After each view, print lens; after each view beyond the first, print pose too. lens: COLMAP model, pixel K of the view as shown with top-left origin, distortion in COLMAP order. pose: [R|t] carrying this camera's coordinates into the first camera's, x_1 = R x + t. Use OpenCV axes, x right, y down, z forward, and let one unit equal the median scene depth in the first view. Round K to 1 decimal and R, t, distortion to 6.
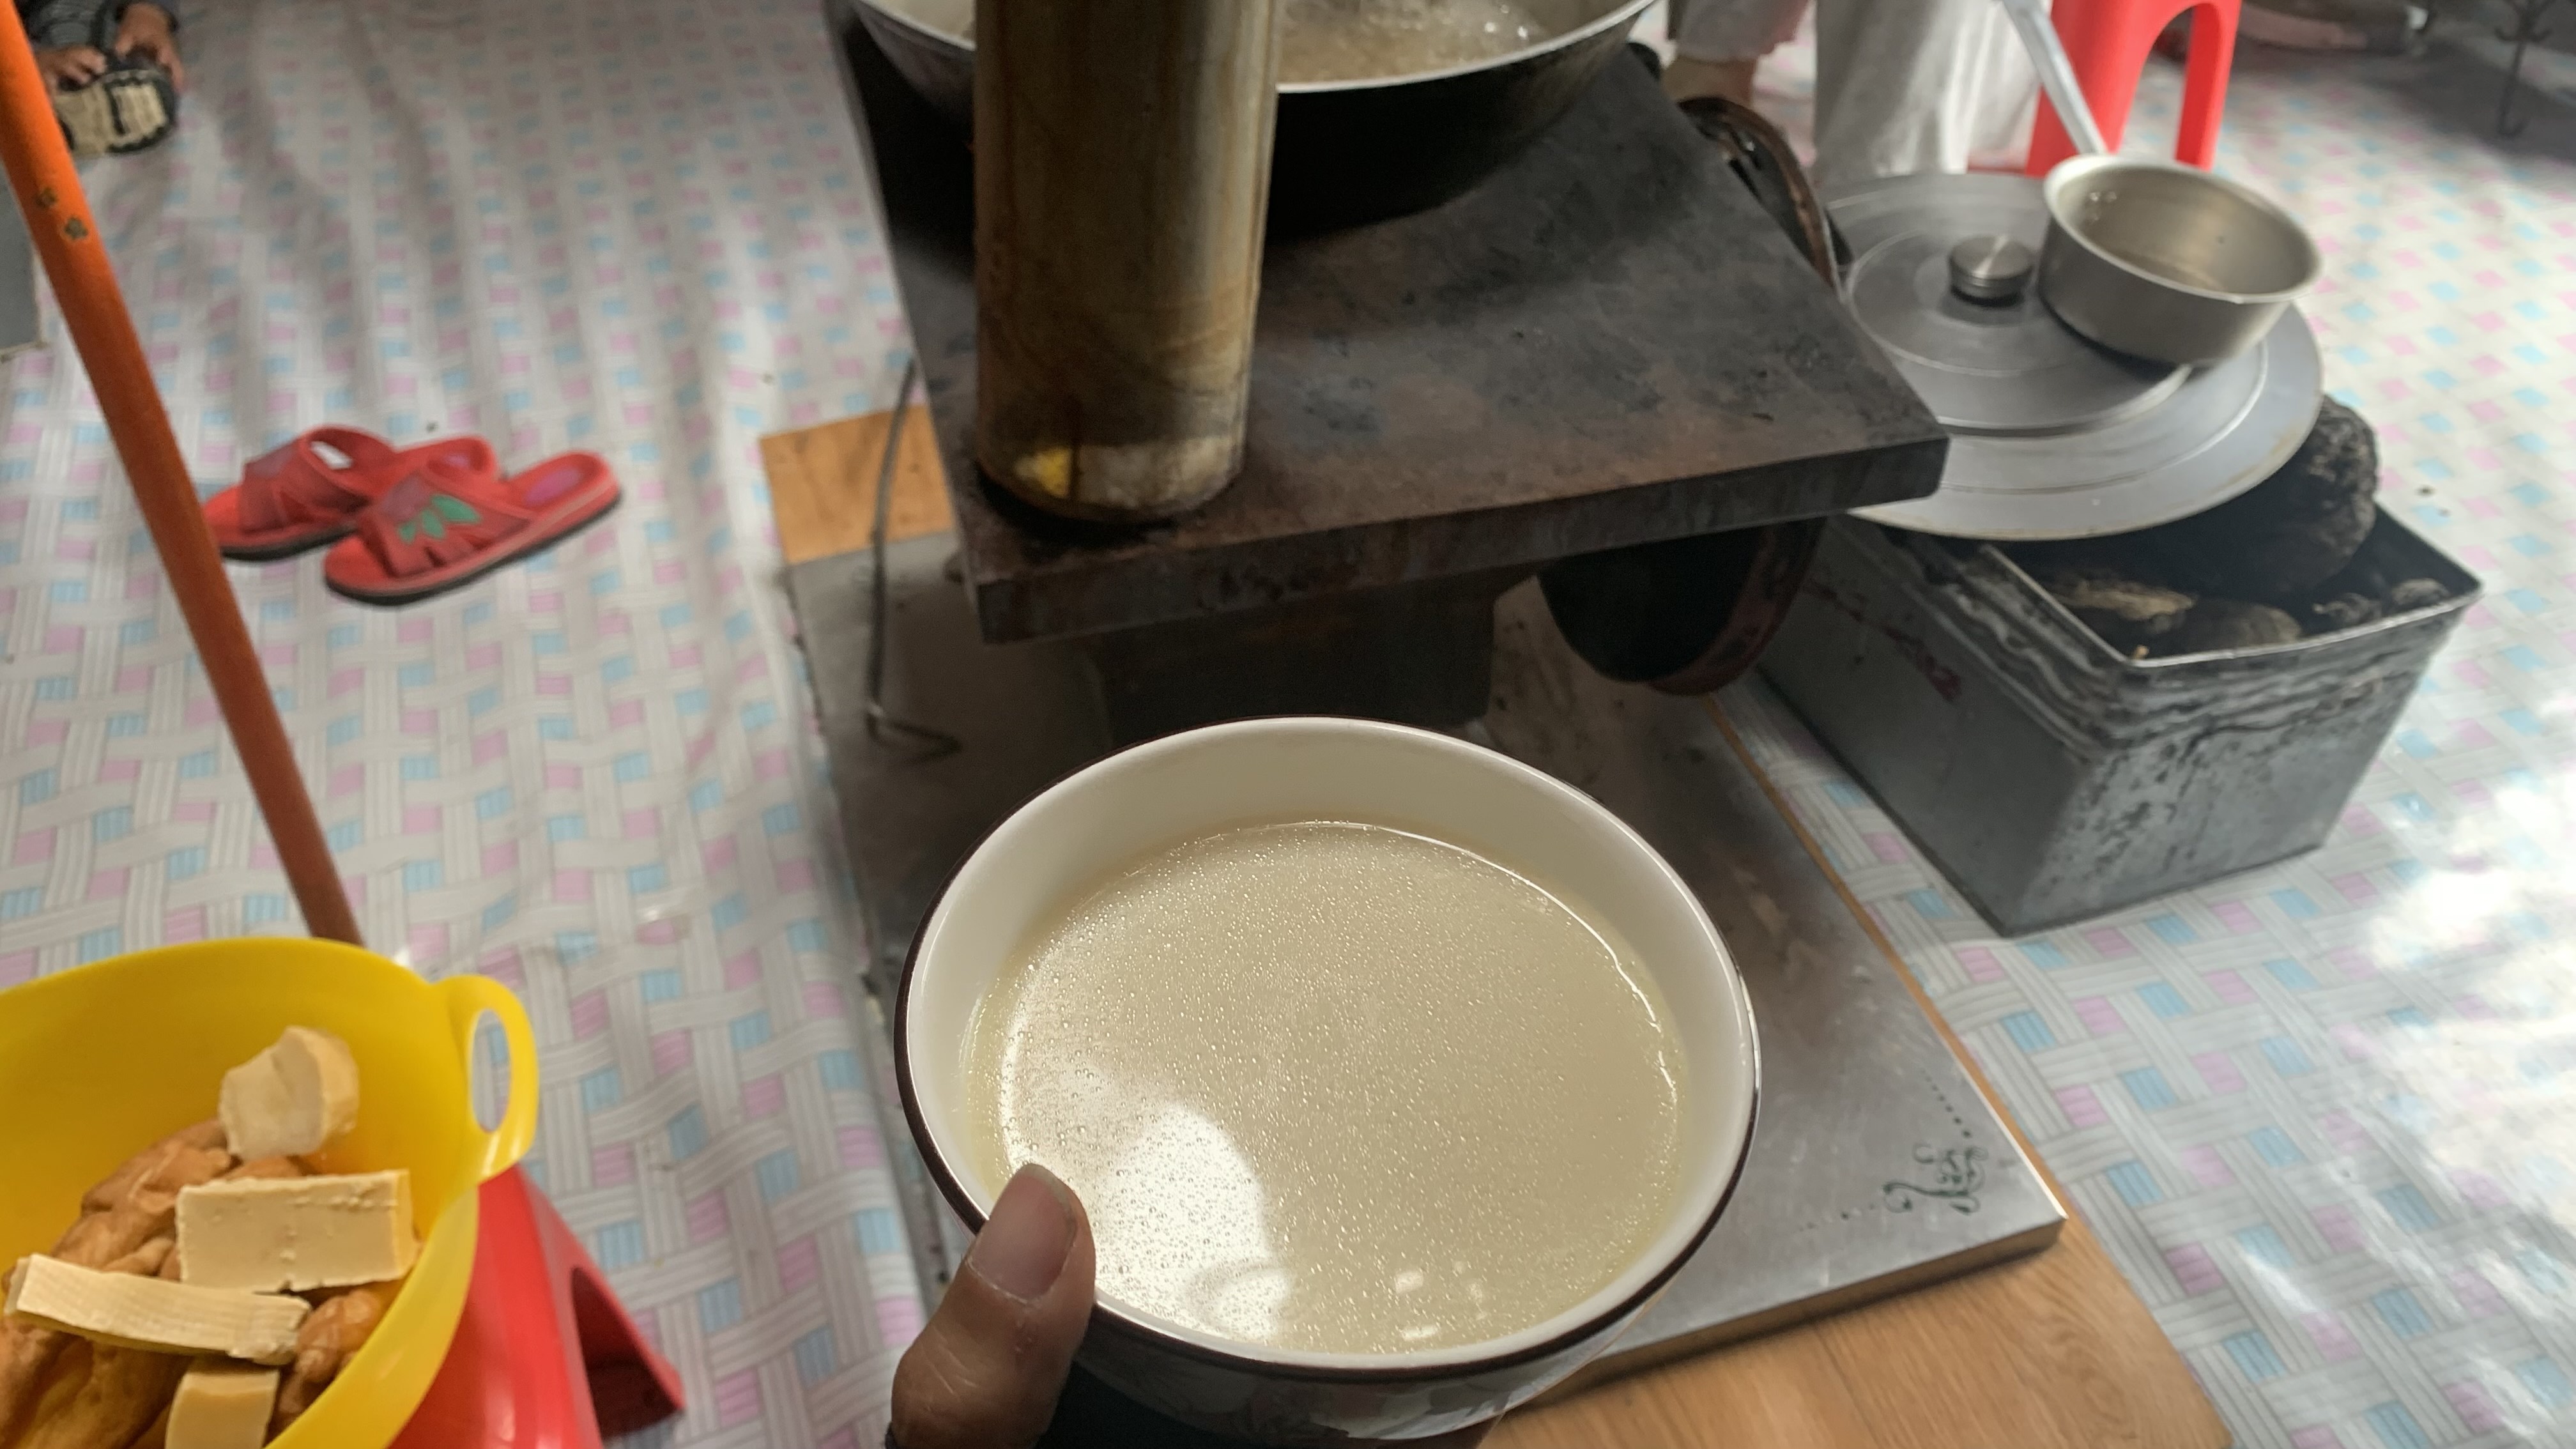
lens RADIAL K [[1893.0, 0, 1286.8], [0, 1893.0, 726.4], [0, 0, 1]] dist [0.041088, -0.049147]
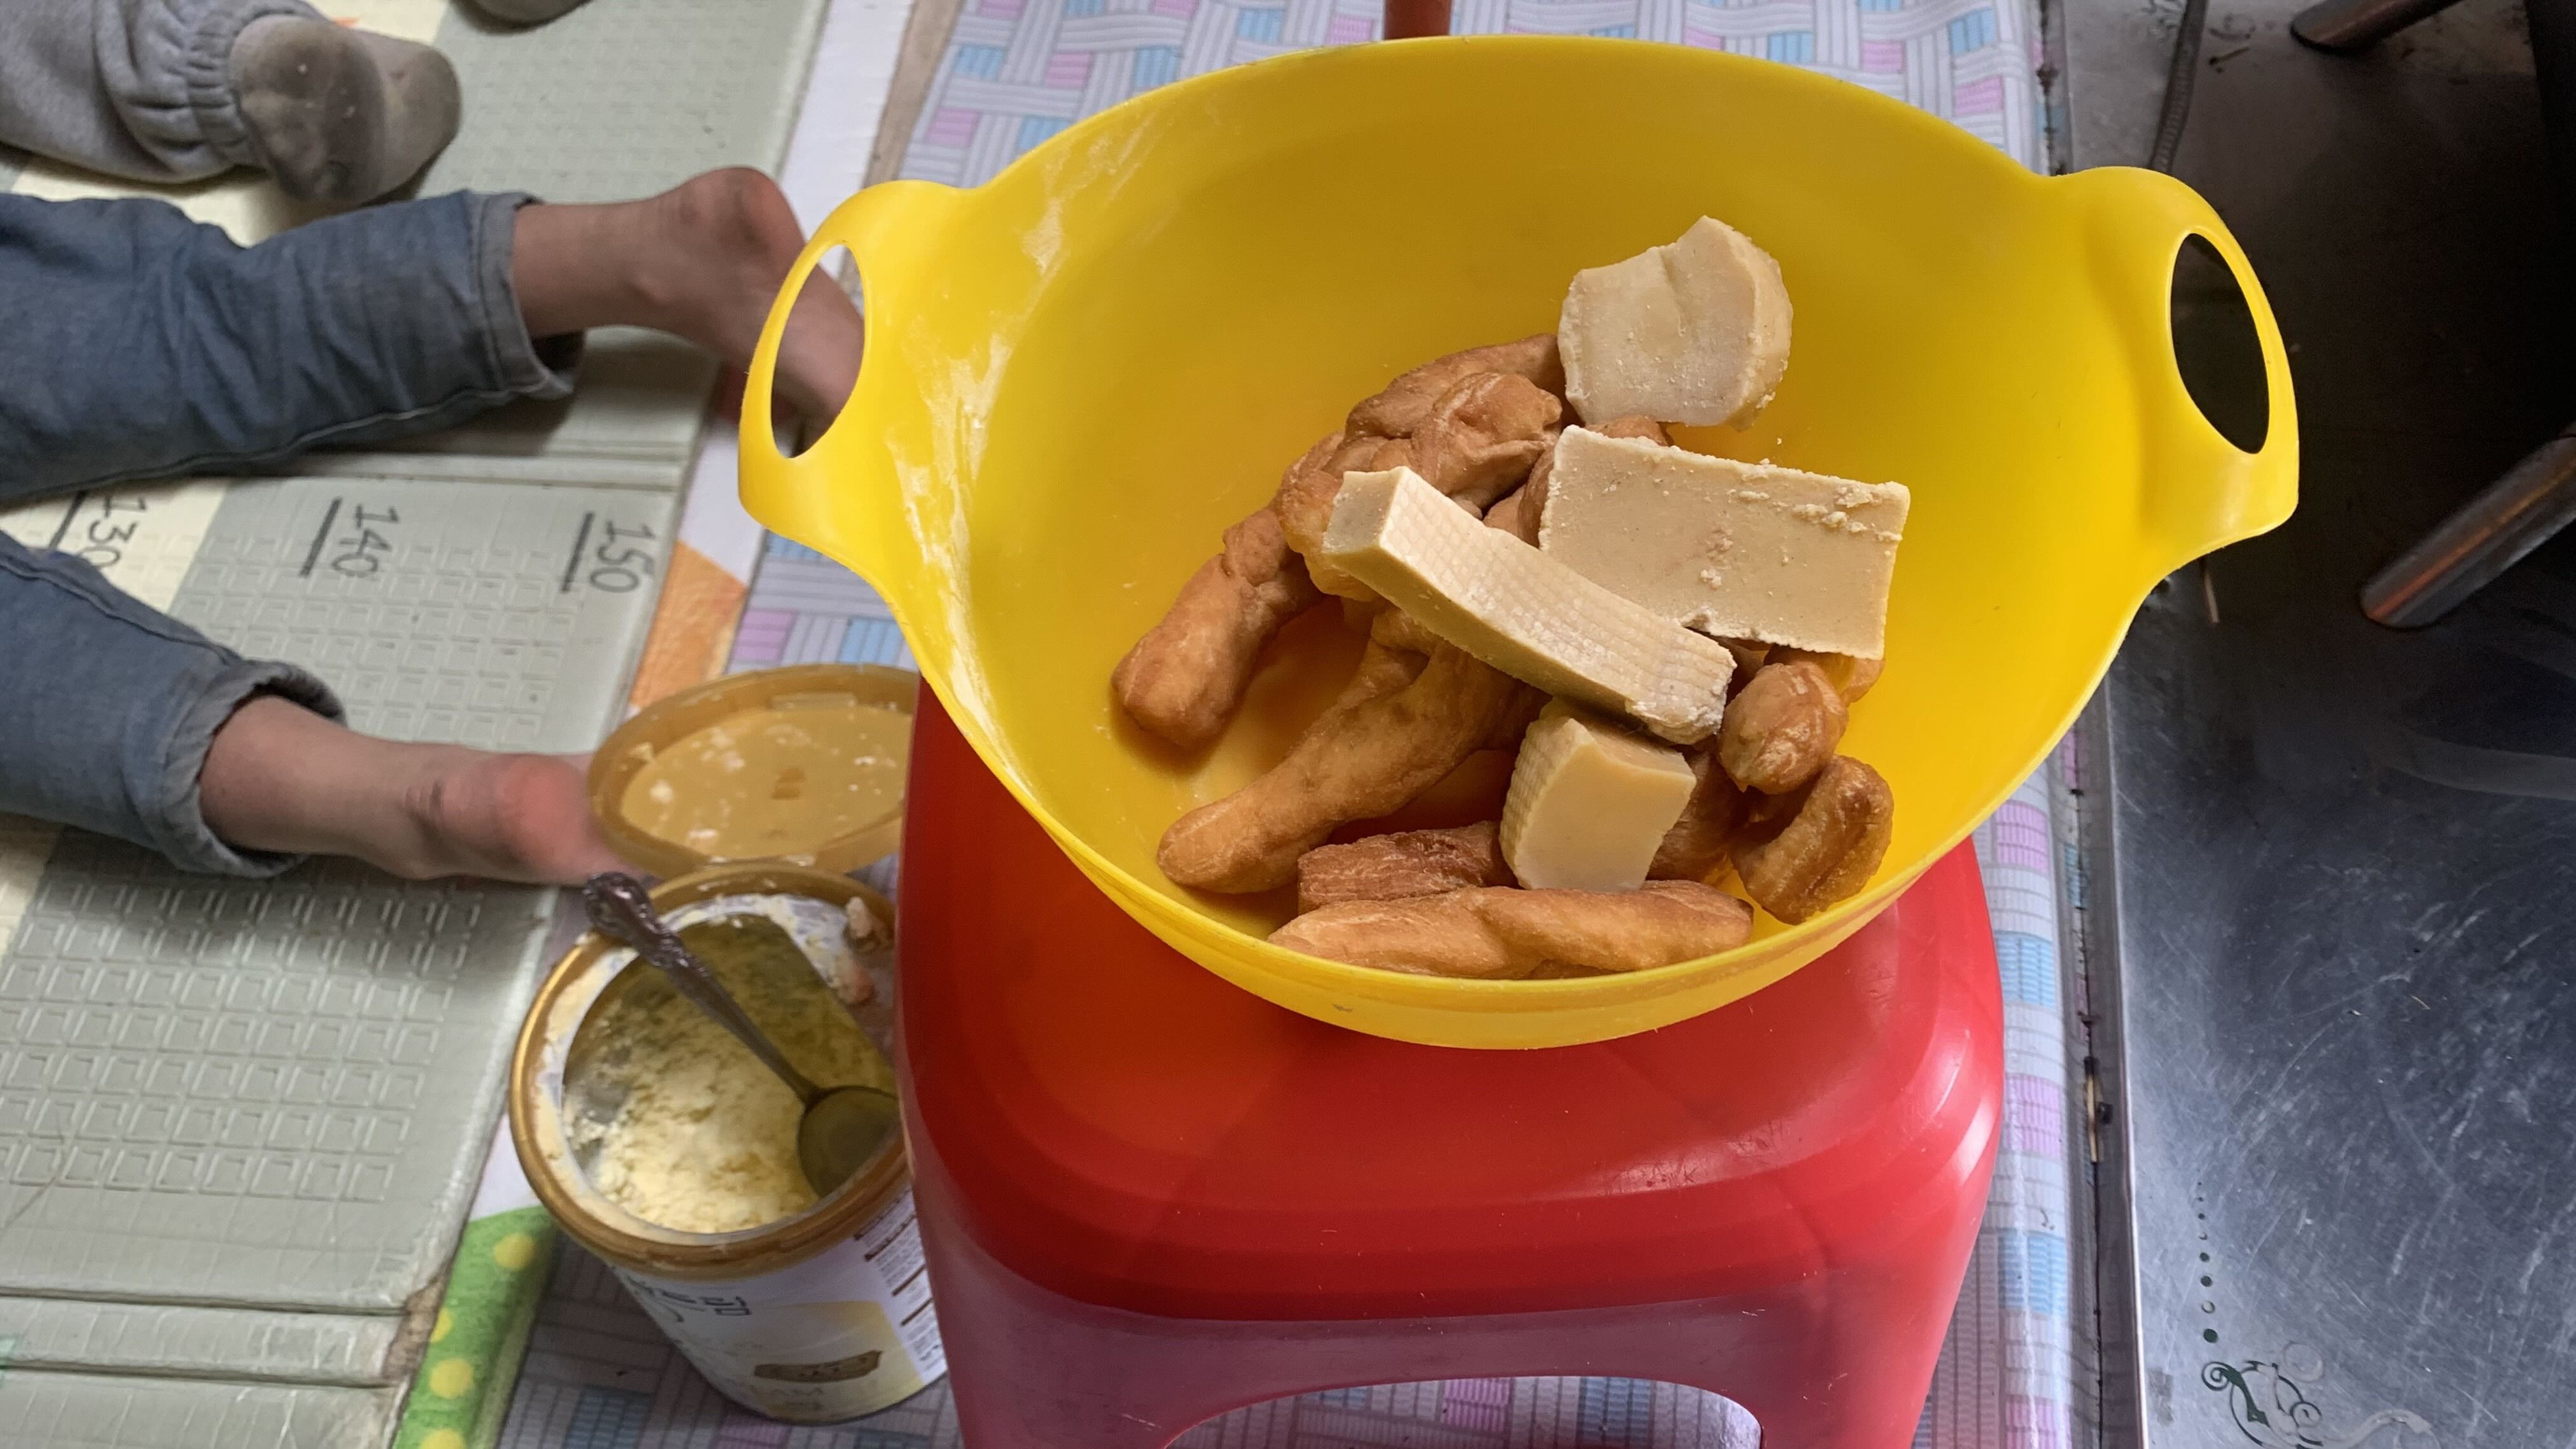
lens RADIAL K [[1893.0, 0, 1288.7], [0, 1893.0, 724.3], [0, 0, 1]] dist [0.041088, -0.049147]
pose [[0.916671, 0.280054, -0.285103, -0.459261], [-0.196065, 0.936788, 0.289804, 0.172200], [0.348242, -0.209756, 0.913635, 0.390690]]
